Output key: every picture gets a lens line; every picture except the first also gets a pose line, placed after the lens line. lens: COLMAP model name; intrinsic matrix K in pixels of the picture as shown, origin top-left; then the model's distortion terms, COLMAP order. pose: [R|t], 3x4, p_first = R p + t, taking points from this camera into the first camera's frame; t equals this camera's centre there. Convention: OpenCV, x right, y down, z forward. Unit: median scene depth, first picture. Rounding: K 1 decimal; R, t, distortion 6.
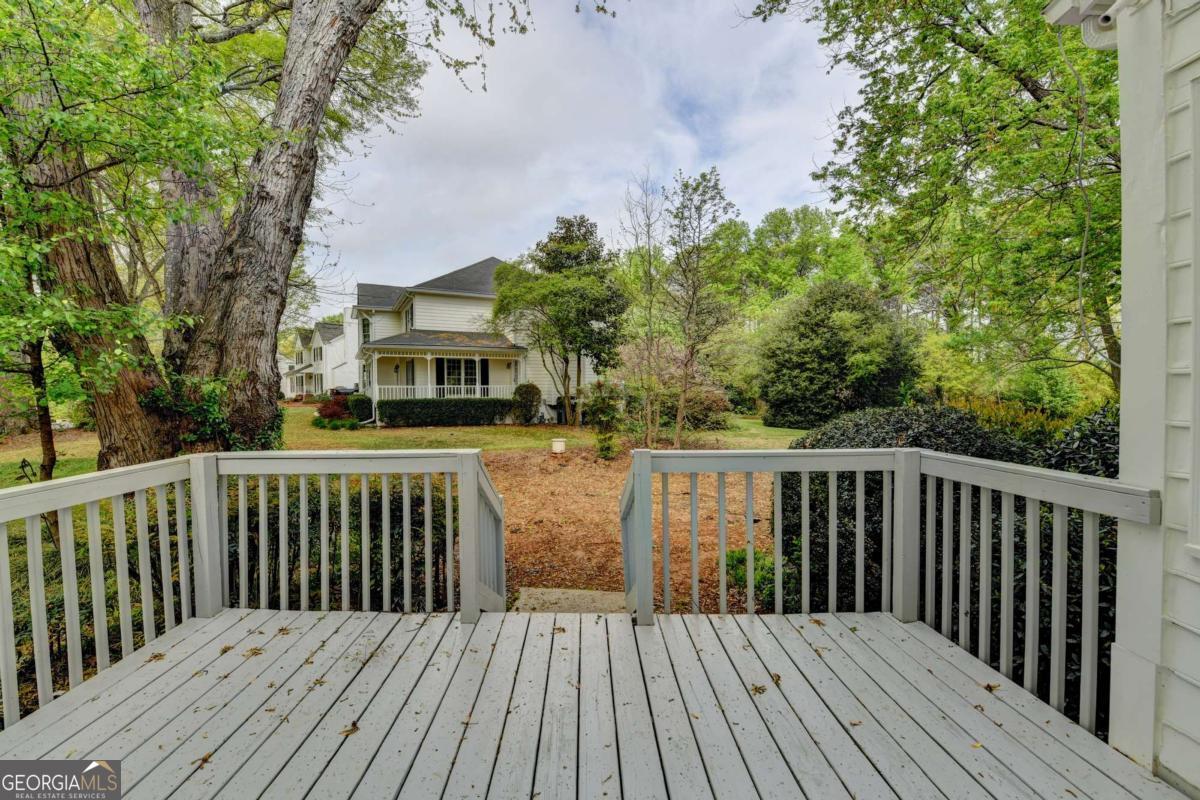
lens RADIAL K [[487.9, 0, 594.5], [0, 487.9, 400.3], [0, 0, 1]] dist [0.000062, 0.000002]
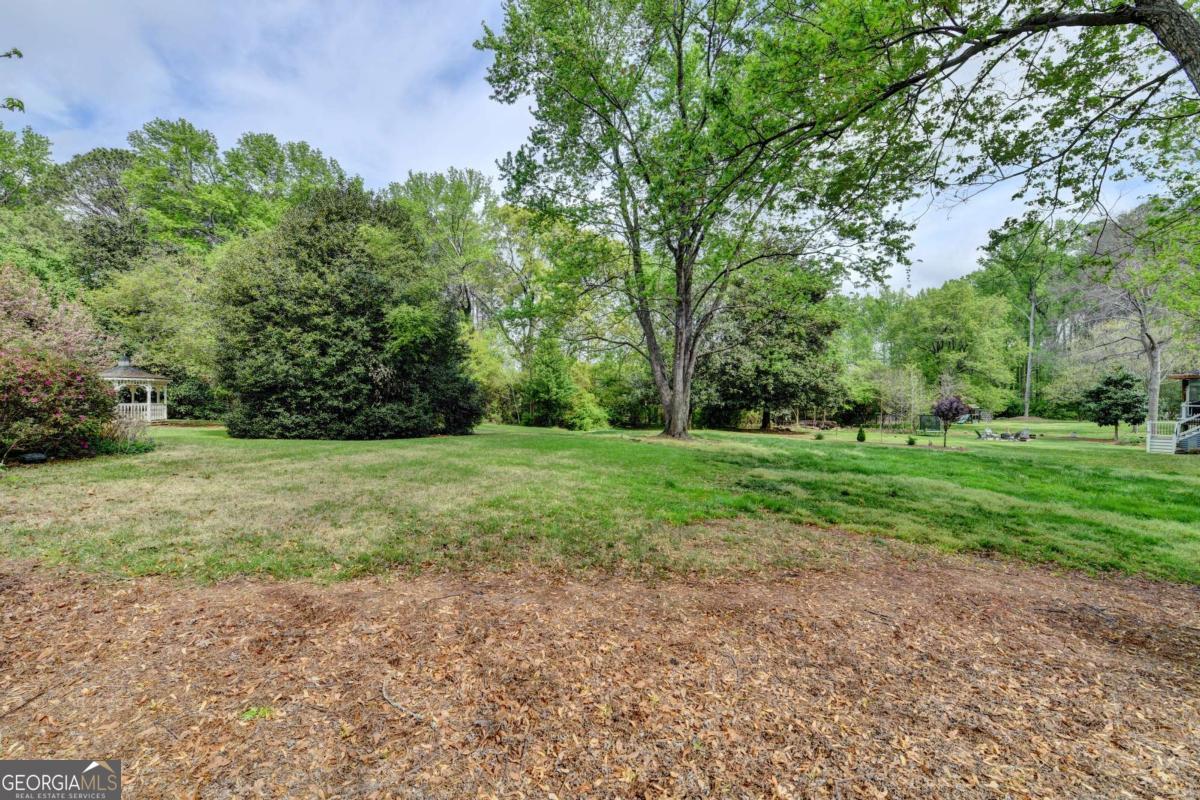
lens RADIAL K [[496.6, 0, 577.5], [0, 496.6, 403.0], [0, 0, 1]] dist [0.000049, -0.007388]
pose [[0.616460, -0.014961, 0.787244, 0.179379], [0.019298, 0.999806, 0.003889, 0.023642], [-0.787150, 0.012795, 0.616629, 0.427583]]
